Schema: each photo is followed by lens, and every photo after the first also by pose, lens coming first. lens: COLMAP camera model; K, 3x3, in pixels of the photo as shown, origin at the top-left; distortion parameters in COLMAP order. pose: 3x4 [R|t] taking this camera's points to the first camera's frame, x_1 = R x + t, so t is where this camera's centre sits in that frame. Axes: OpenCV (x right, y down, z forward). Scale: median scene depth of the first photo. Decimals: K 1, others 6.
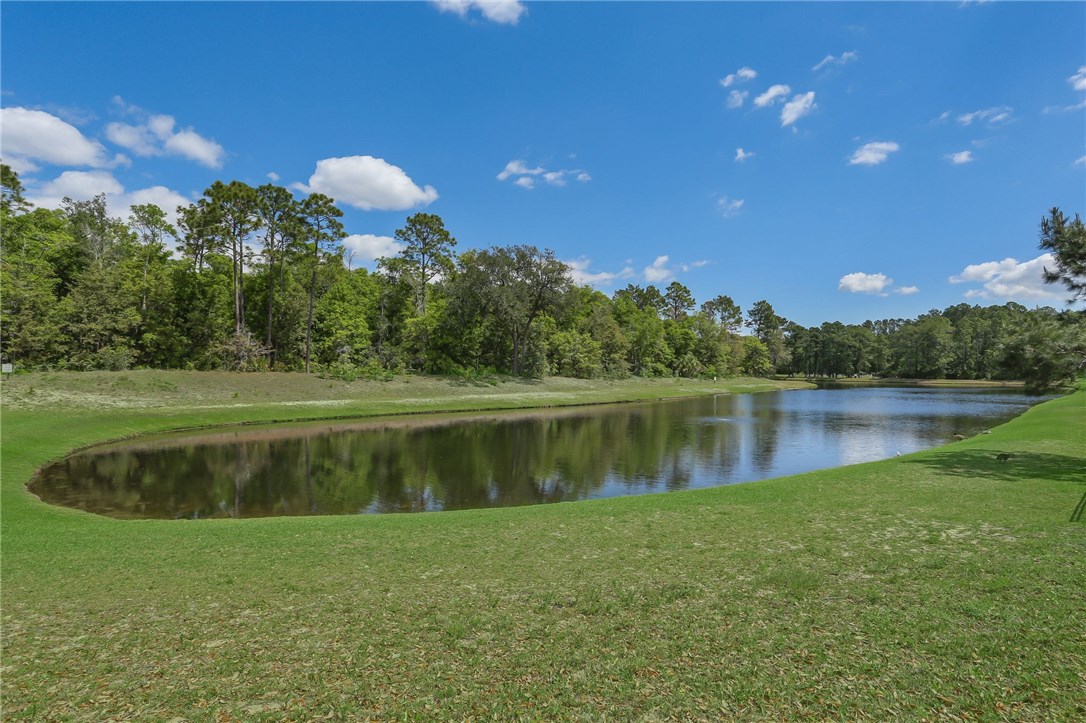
lens RADIAL K [[532.2, 0, 544.4], [0, 532.2, 366.8], [0, 0, 1]] dist [-0.072762, 0.034632]
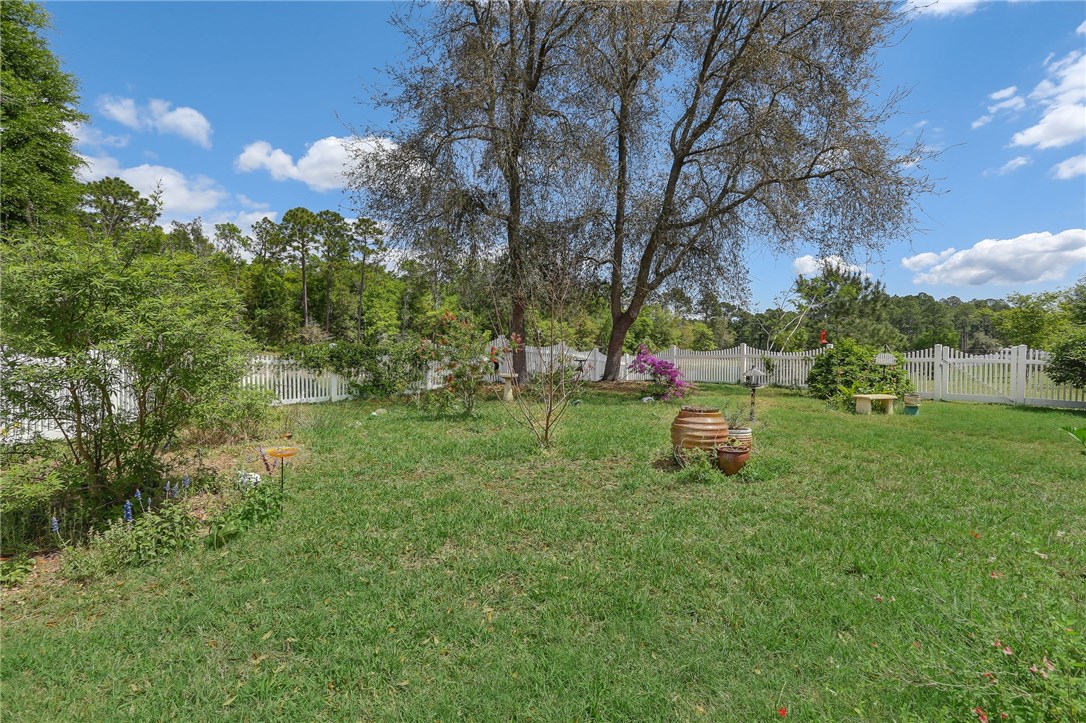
lens RADIAL K [[532.2, 0, 544.4], [0, 532.2, 366.8], [0, 0, 1]] dist [-0.072762, 0.034632]
pose [[0.997980, -0.004060, 0.063404, -0.045594], [0.001872, 0.999402, 0.034541, -0.000634], [-0.063506, -0.034353, 0.997390, -0.247195]]
